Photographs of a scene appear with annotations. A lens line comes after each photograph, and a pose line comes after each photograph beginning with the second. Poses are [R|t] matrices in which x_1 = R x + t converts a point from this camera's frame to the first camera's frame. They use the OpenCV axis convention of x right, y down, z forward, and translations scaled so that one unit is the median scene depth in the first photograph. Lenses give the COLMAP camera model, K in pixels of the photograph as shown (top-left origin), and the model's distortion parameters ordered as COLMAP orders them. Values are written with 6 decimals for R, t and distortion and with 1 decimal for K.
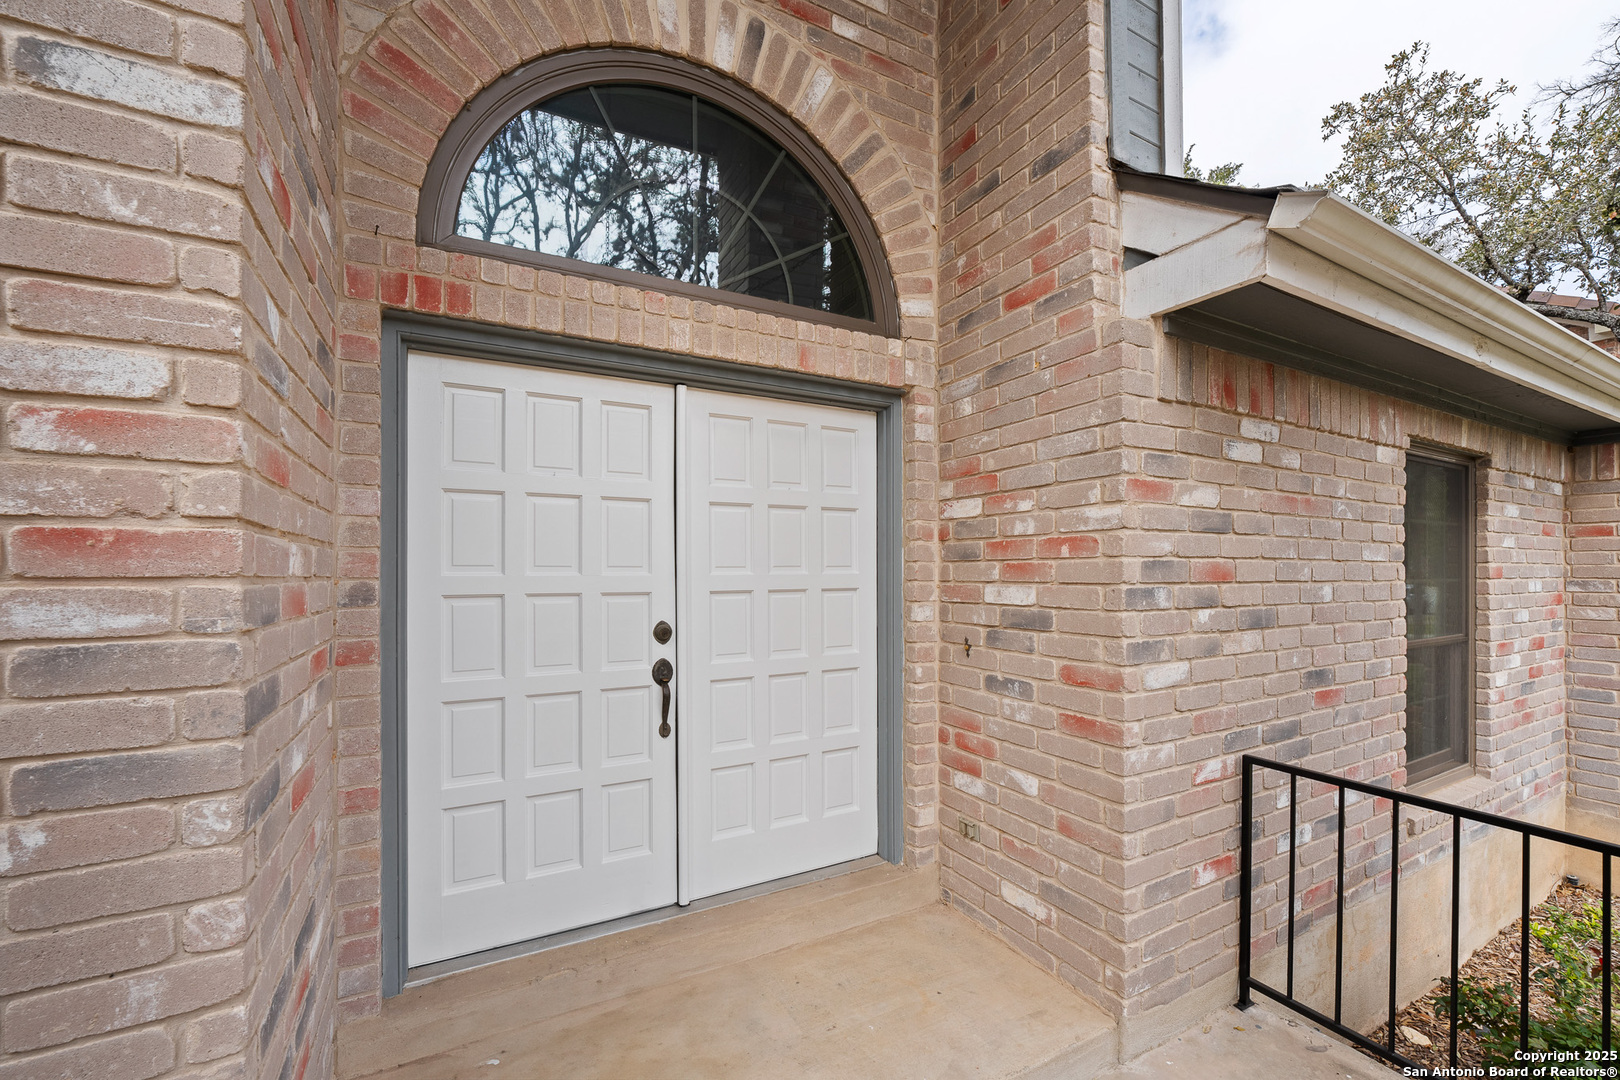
lens RADIAL K [[664.8, 0, 811.2], [0, 664.8, 573.9], [0, 0, 1]] dist [-0.015764, 0.004614]
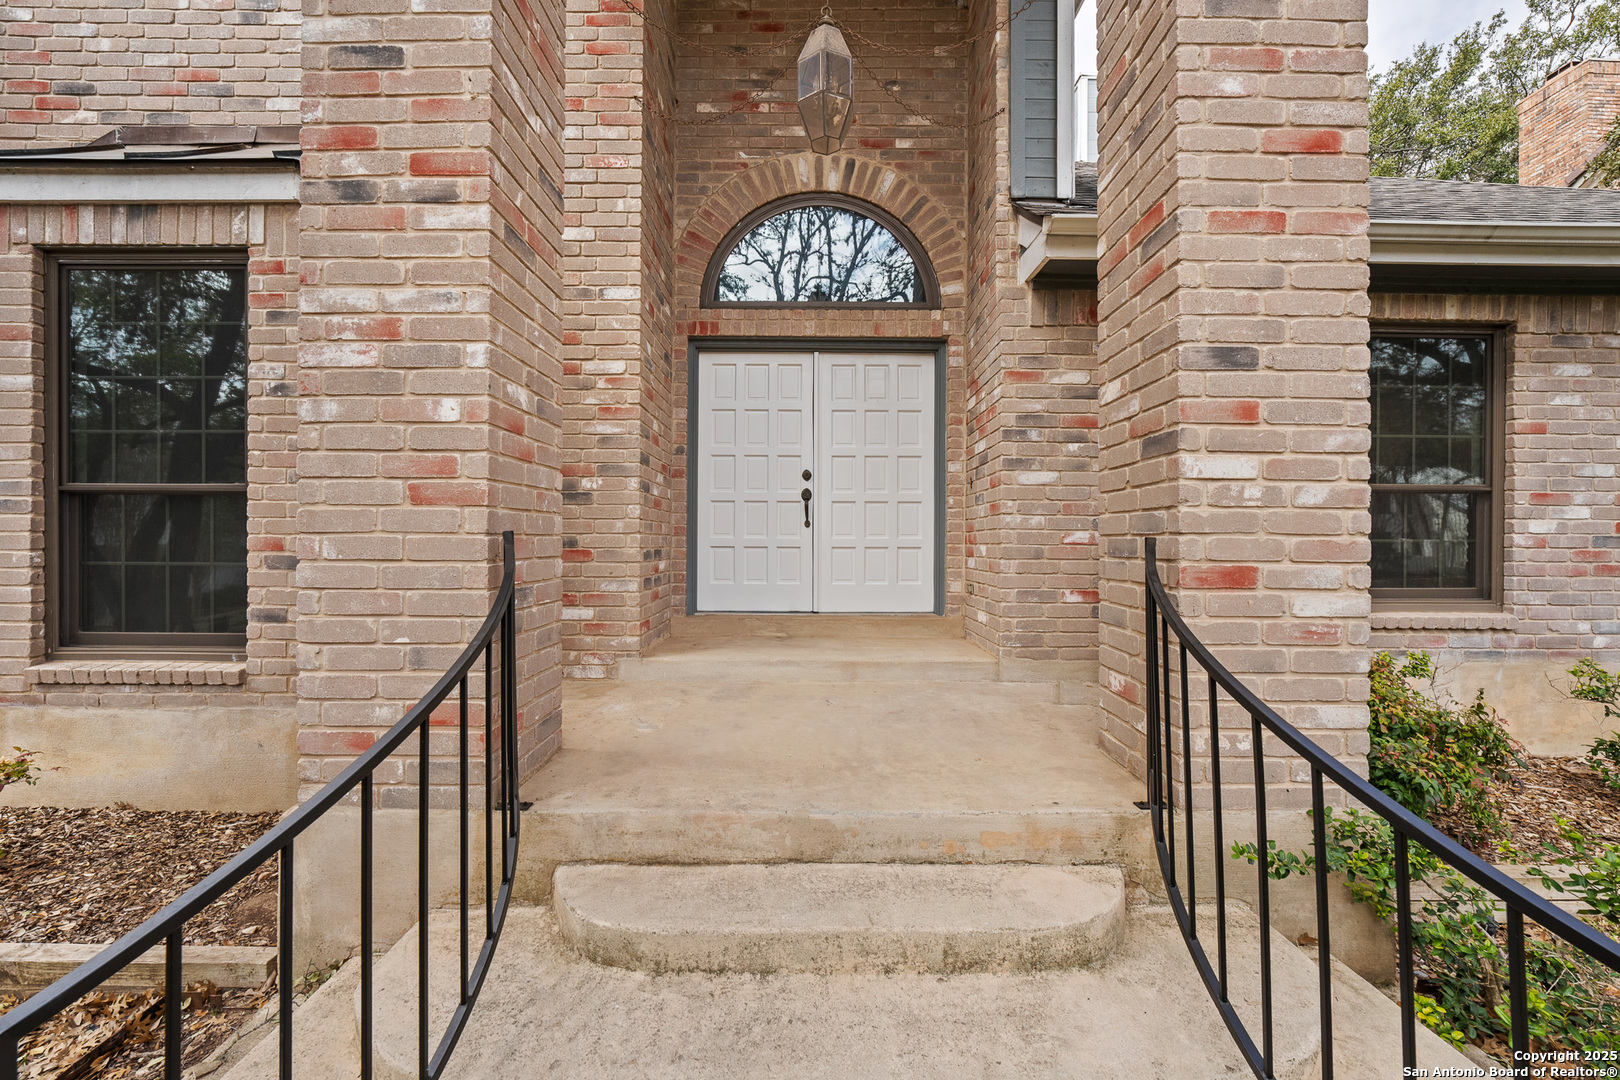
lens RADIAL K [[664.8, 0, 807.7], [0, 664.8, 552.0], [0, 0, 1]] dist [-0.015764, 0.004614]
pose [[0.880578, 0.012390, -0.473739, 0.834057], [-0.008530, 0.999911, 0.010295, 0.336390], [0.473824, -0.005024, 0.880605, -0.881376]]
